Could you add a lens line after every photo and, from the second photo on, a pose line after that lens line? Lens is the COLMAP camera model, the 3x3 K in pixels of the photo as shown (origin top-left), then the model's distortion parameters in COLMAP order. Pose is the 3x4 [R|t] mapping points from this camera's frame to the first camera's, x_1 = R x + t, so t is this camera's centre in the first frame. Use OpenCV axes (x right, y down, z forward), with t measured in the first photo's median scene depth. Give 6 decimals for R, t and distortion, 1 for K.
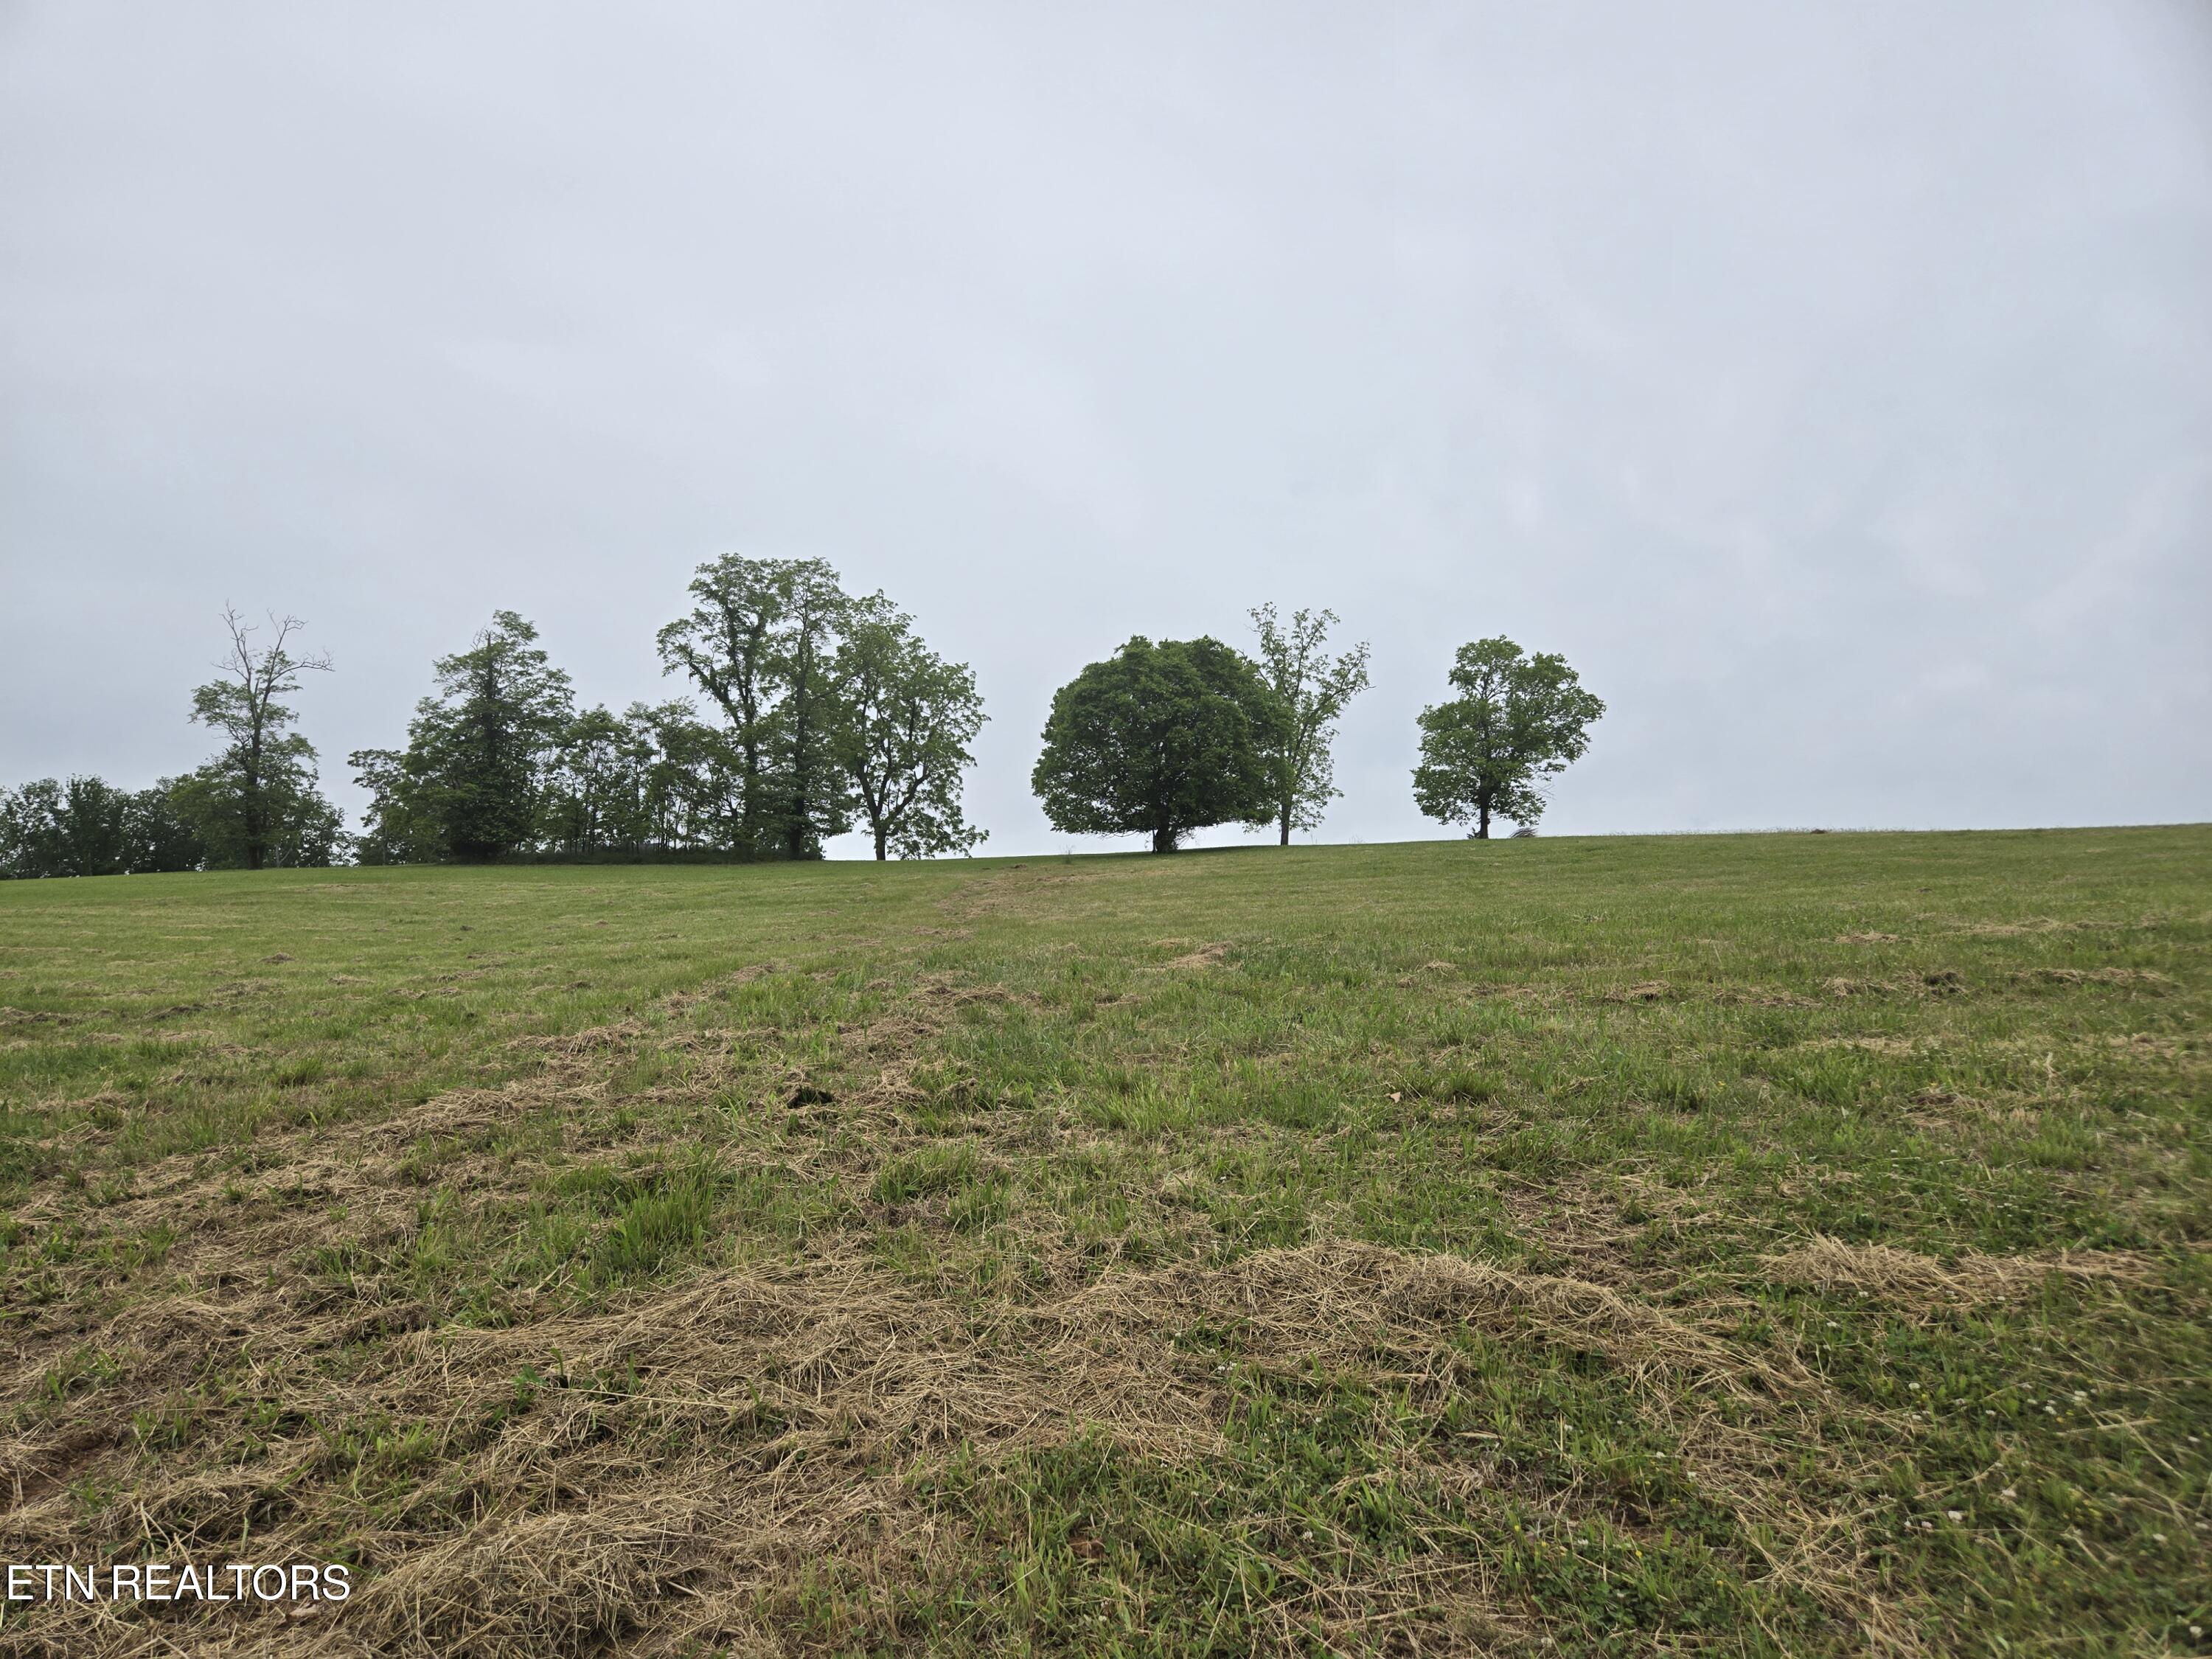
lens RADIAL K [[1270.5, 0, 1080.5], [0, 1270.5, 841.4], [0, 0, 1]] dist [0.079906, -0.046806]
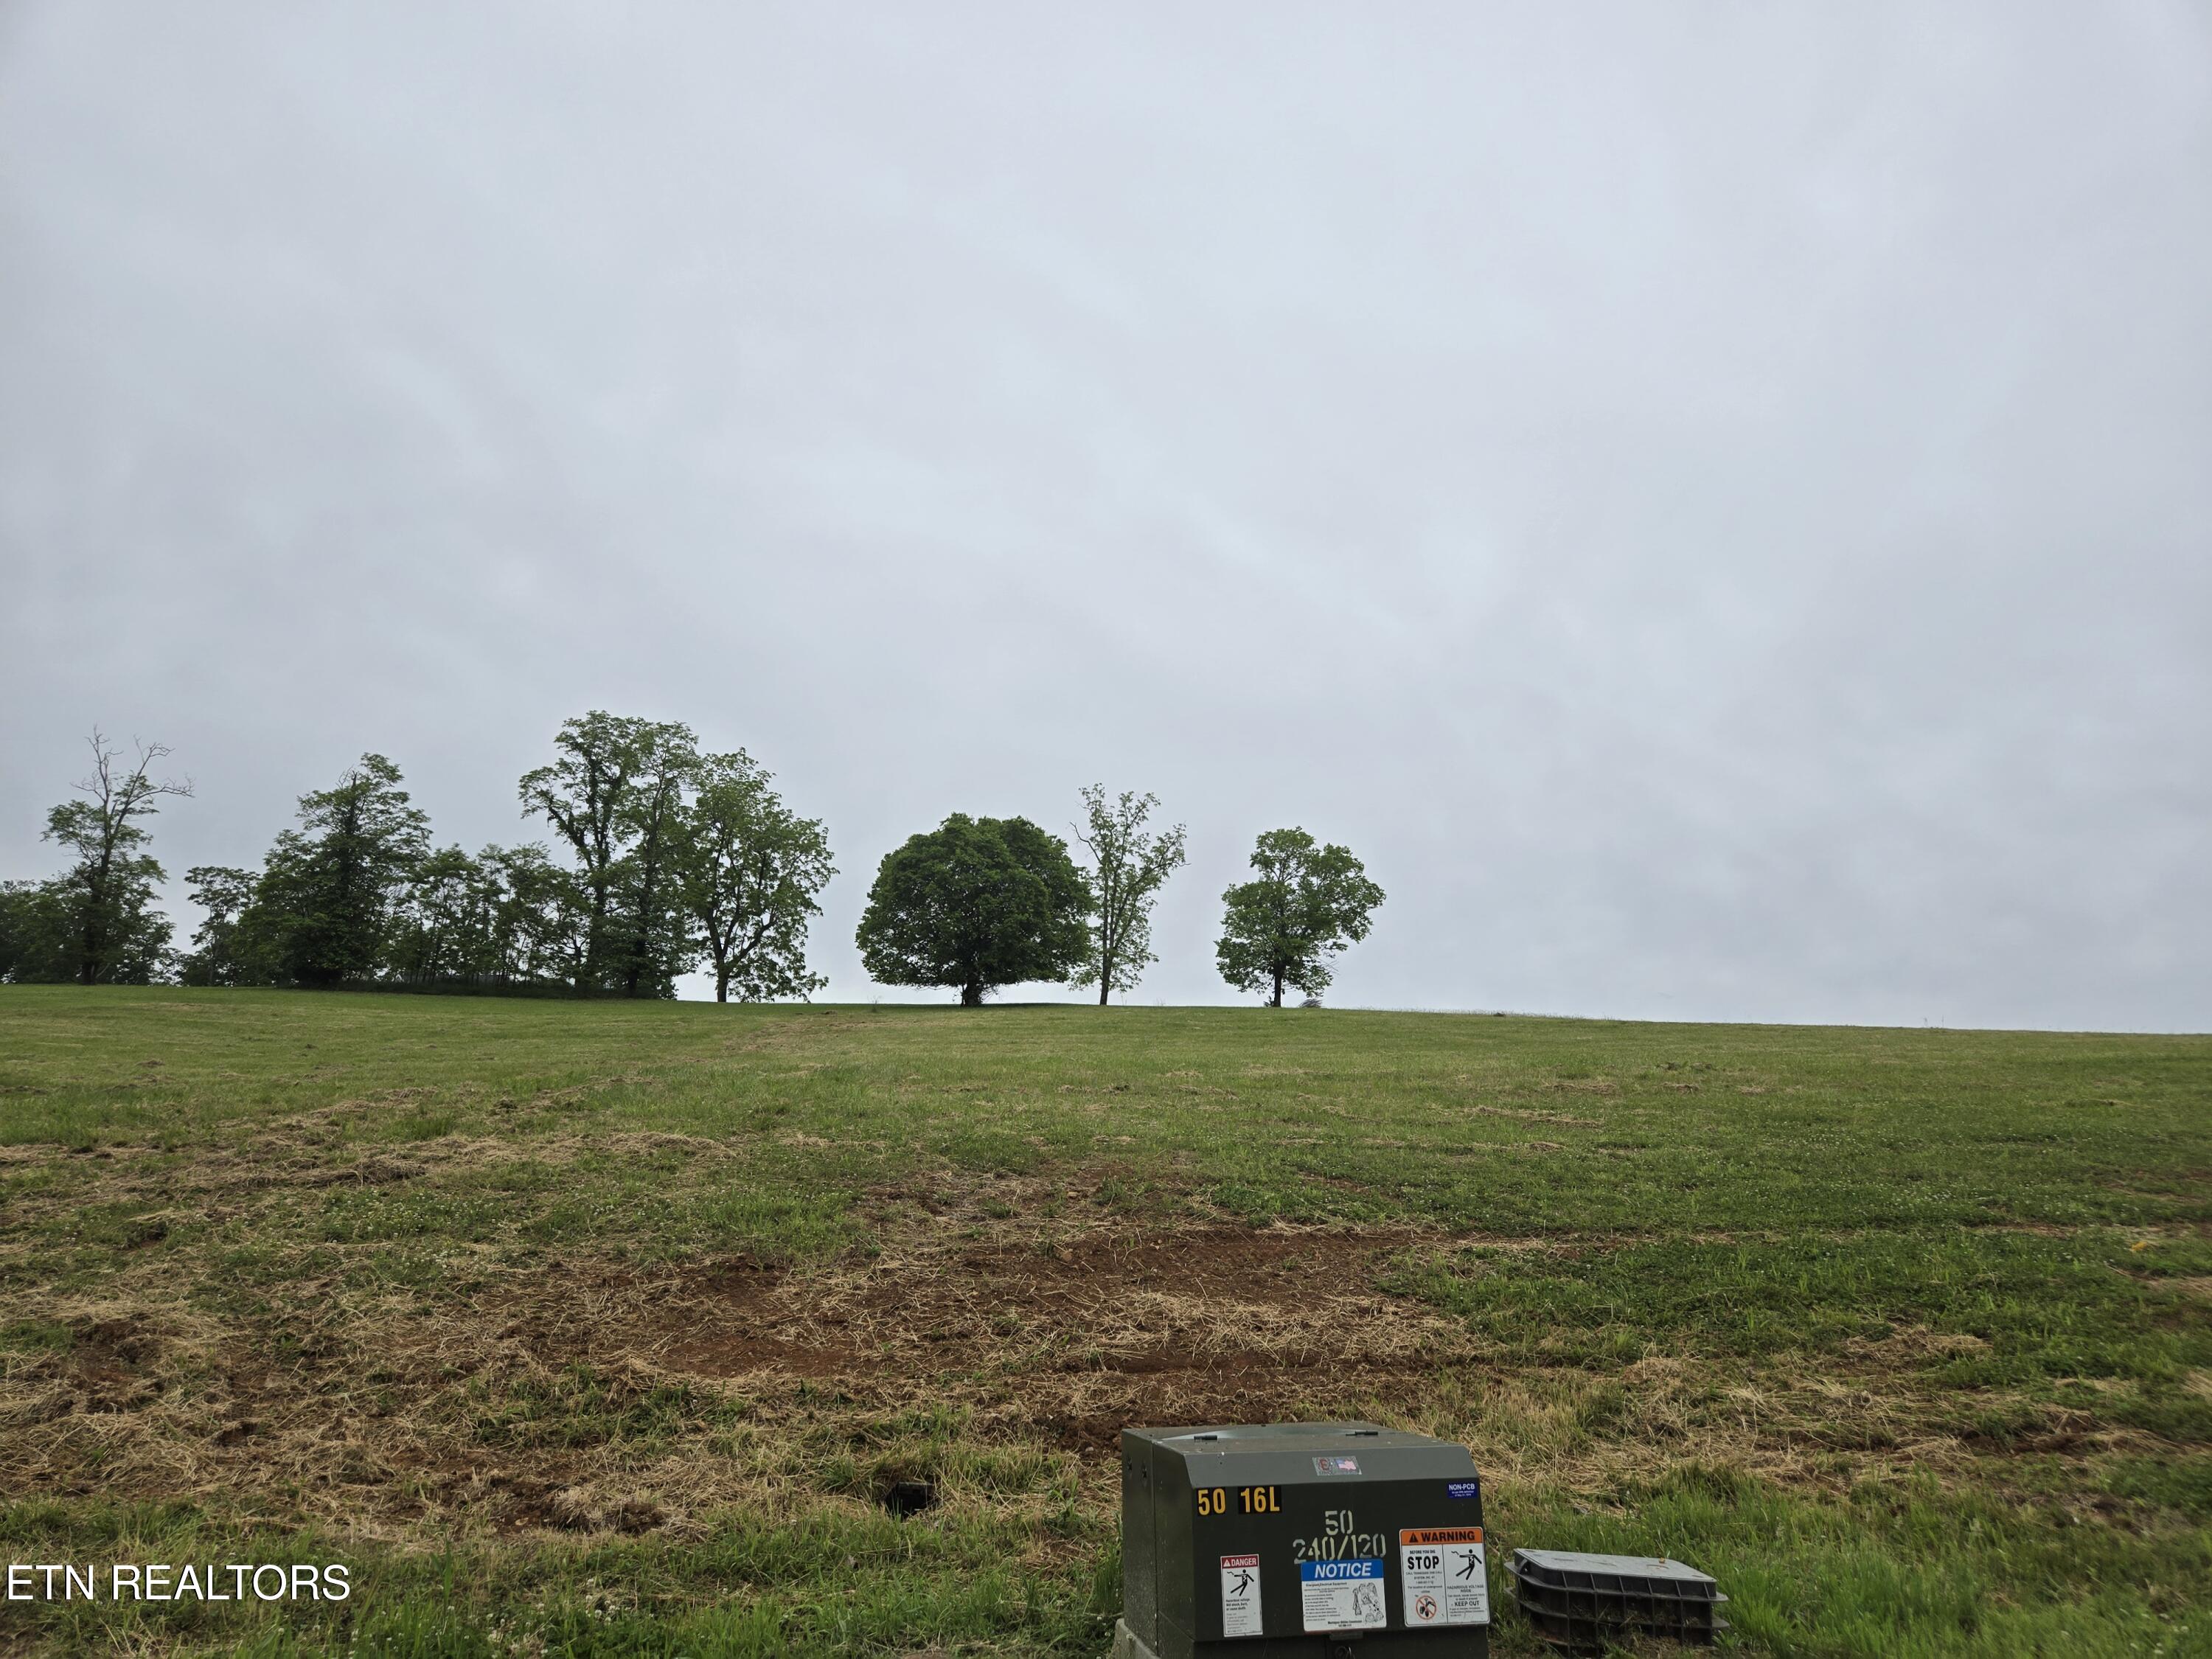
lens RADIAL K [[1270.5, 0, 1080.5], [0, 1270.5, 841.4], [0, 0, 1]] dist [0.079906, -0.046806]
pose [[0.994156, 0.058545, 0.090704, 0.039427], [-0.047388, 0.991568, -0.120610, -0.003165], [-0.097000, 0.115607, 0.988547, -0.098821]]
